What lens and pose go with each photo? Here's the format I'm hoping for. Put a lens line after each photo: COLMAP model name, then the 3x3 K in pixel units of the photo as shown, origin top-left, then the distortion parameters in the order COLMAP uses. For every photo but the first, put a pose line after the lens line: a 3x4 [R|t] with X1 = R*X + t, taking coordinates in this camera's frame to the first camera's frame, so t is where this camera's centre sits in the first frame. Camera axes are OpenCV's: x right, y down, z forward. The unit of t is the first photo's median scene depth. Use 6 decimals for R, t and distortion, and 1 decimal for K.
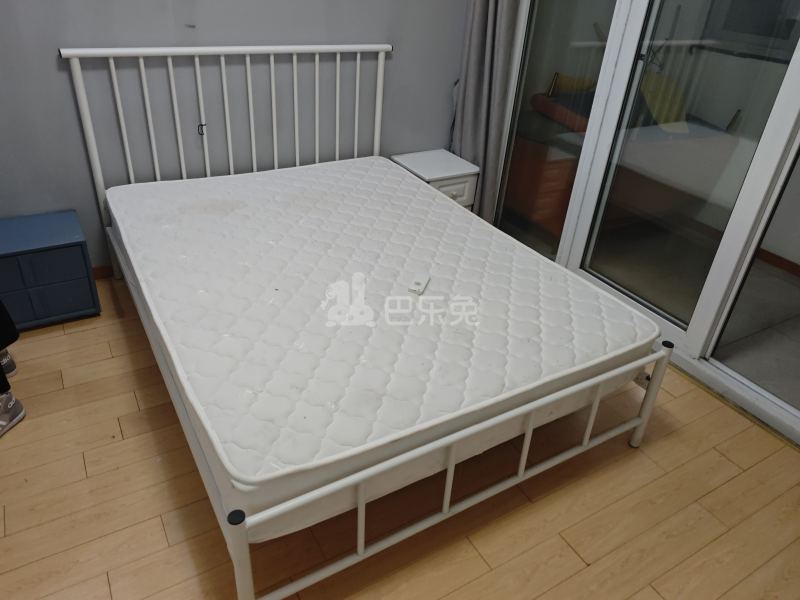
lens RADIAL K [[582.8, 0, 400.0], [0, 582.8, 300.0], [0, 0, 1]] dist [-0.001072, 0.003143]
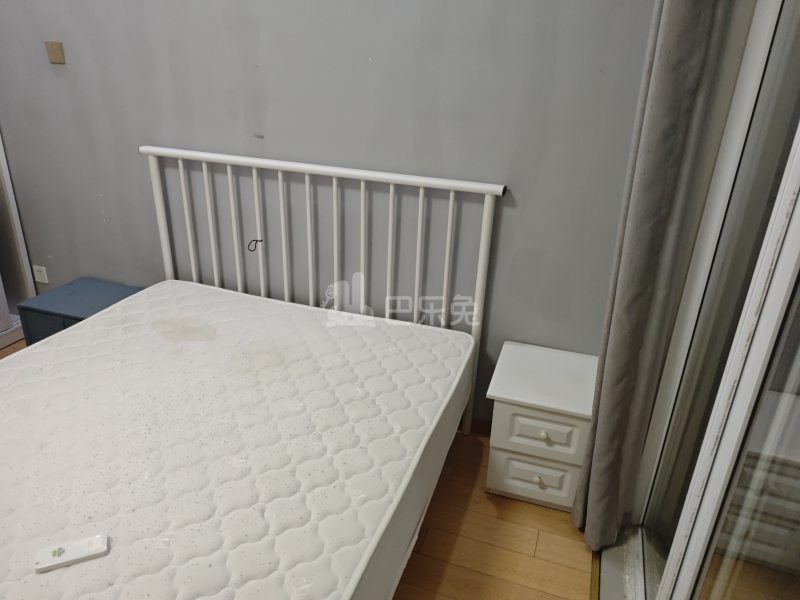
lens RADIAL K [[582.8, 0, 400.0], [0, 582.8, 300.0], [0, 0, 1]] dist [-0.001072, 0.003143]
pose [[0.640640, 0.274538, -0.717084, 0.441484], [-0.394218, 0.919017, -0.000345, -0.288024], [0.658917, 0.282909, 0.696987, 0.523890]]
